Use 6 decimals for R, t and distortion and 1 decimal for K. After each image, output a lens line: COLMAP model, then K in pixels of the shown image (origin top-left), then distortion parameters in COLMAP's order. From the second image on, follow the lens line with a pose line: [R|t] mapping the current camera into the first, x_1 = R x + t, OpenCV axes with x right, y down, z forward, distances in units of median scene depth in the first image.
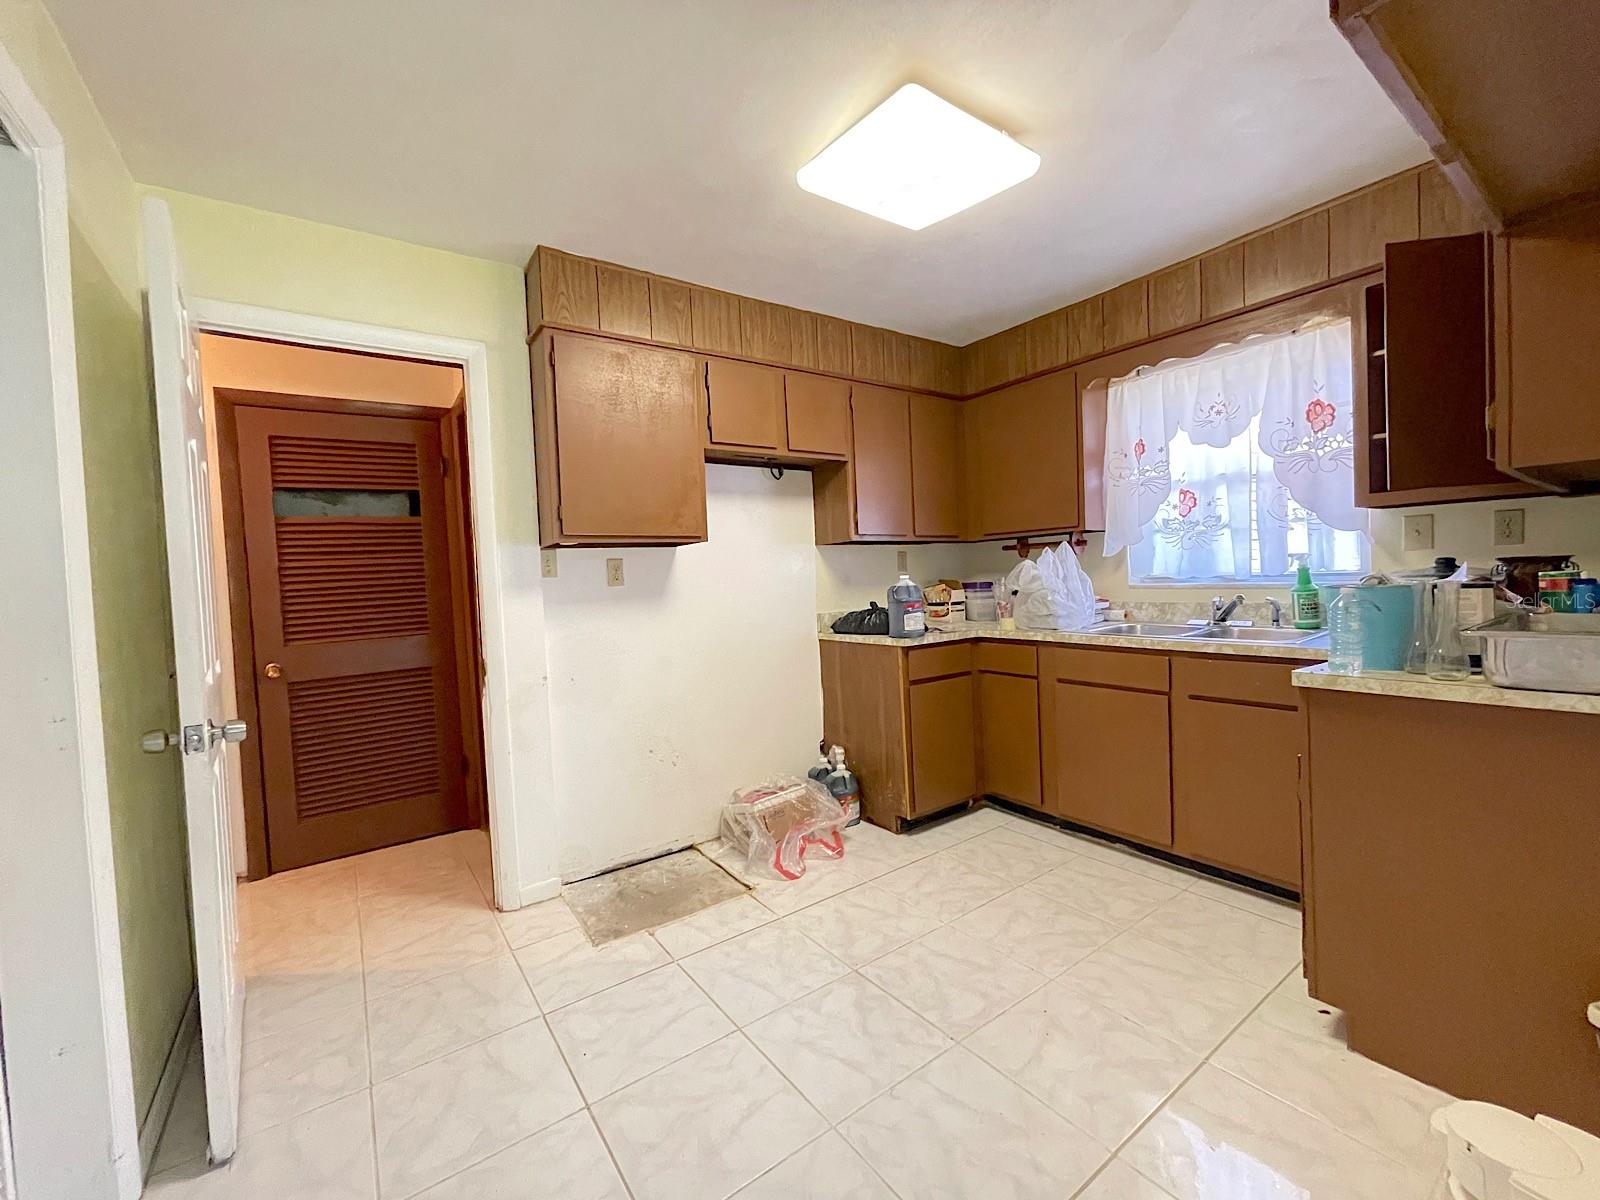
lens RADIAL K [[652.4, 0, 801.5], [0, 652.4, 597.5], [0, 0, 1]] dist [0.000000, -0.000299]
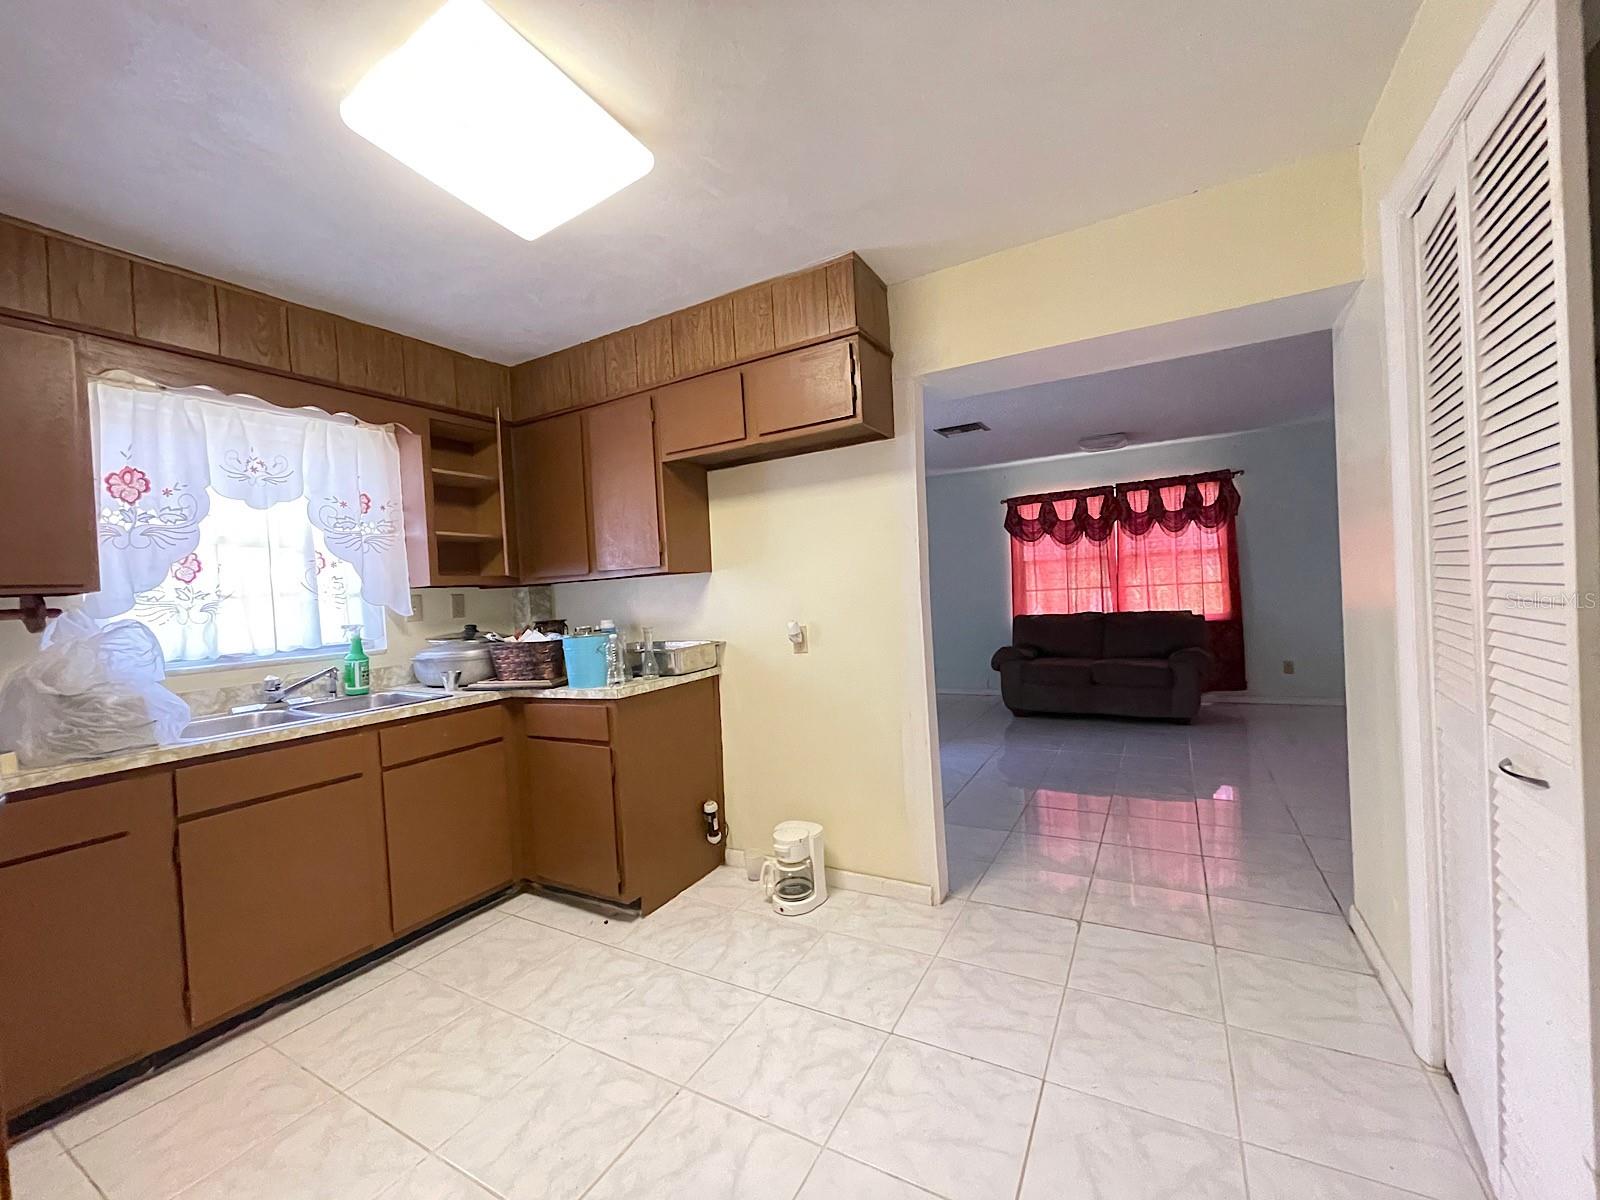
lens RADIAL K [[644.1, 0, 800.0], [0, 644.1, 600.0], [0, 0, 1]] dist [-0.000447, -0.000123]
pose [[-0.417312, 0.054591, 0.907122, -0.454722], [0.104636, 0.994442, -0.011709, -0.017190], [-0.902719, 0.090032, -0.420705, 0.701742]]
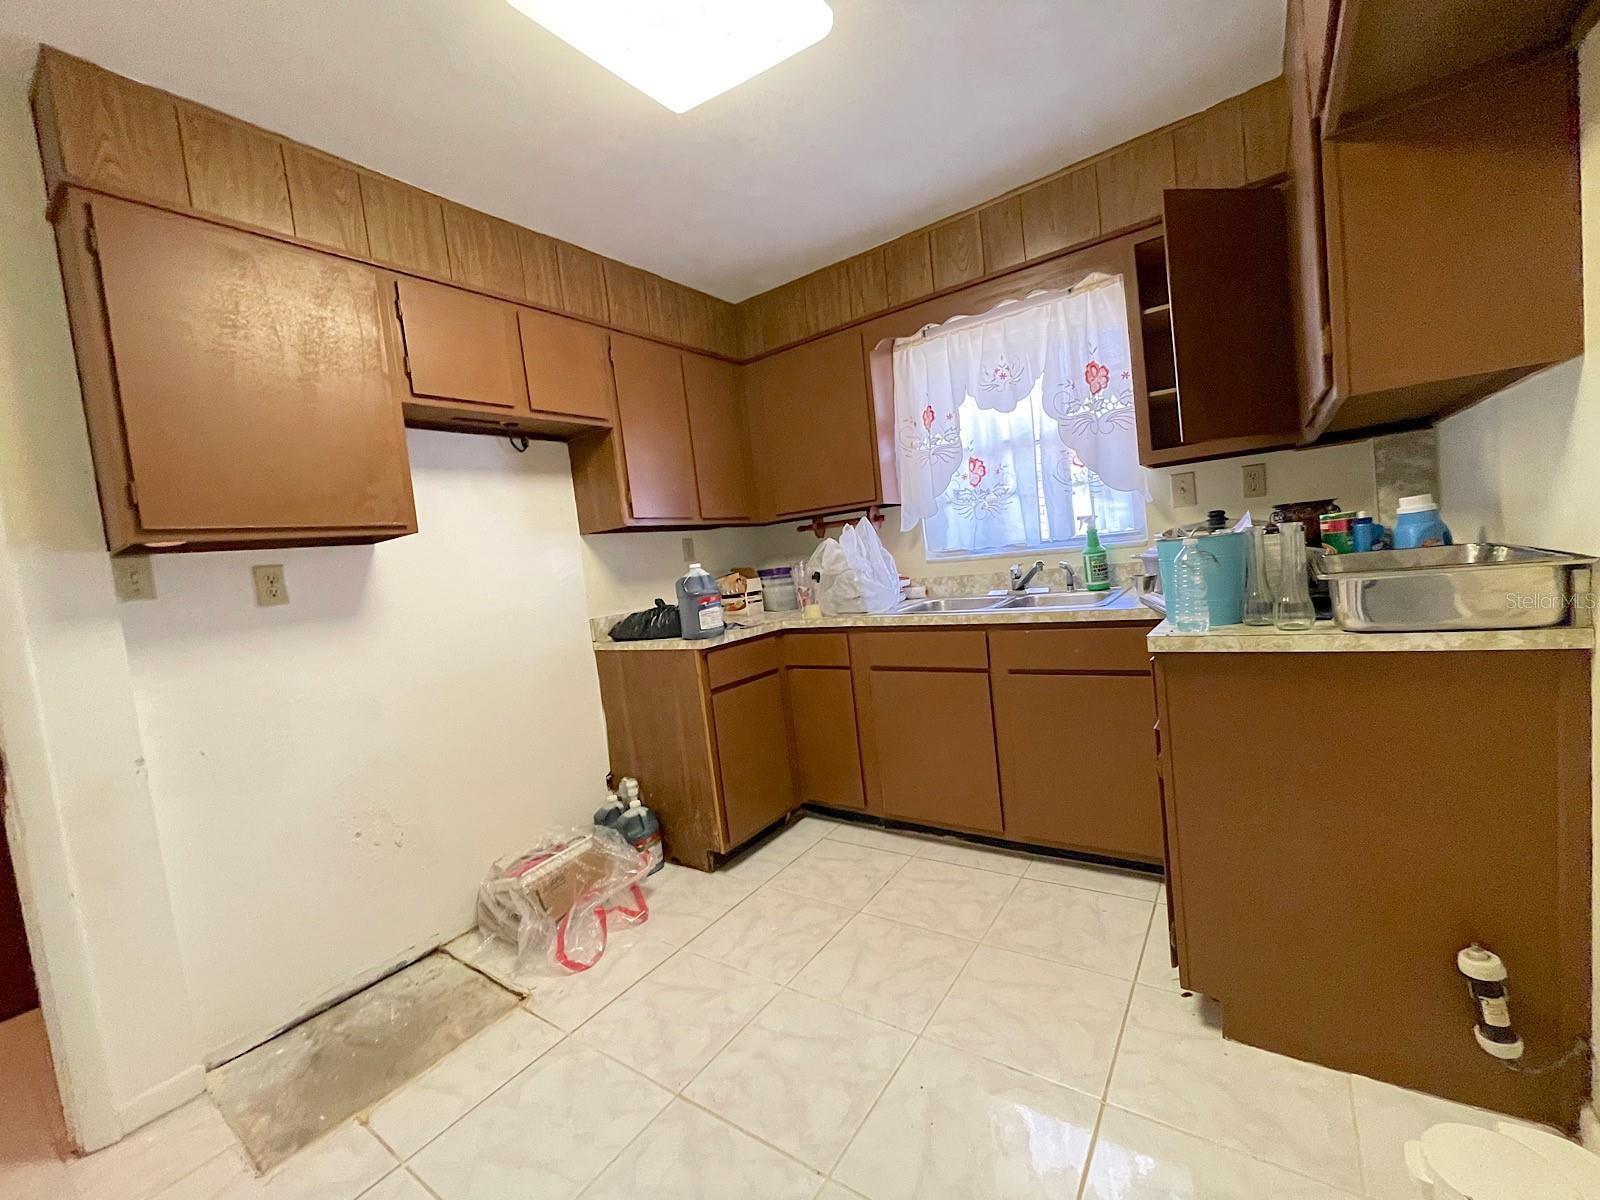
lens RADIAL K [[652.4, 0, 801.5], [0, 652.4, 597.5], [0, 0, 1]] dist [0.000000, -0.000299]
pose [[0.942117, -0.079683, 0.325677, 0.012785], [0.078119, 0.996783, 0.017899, 0.004637], [-0.326055, 0.008578, 0.945312, 0.177784]]
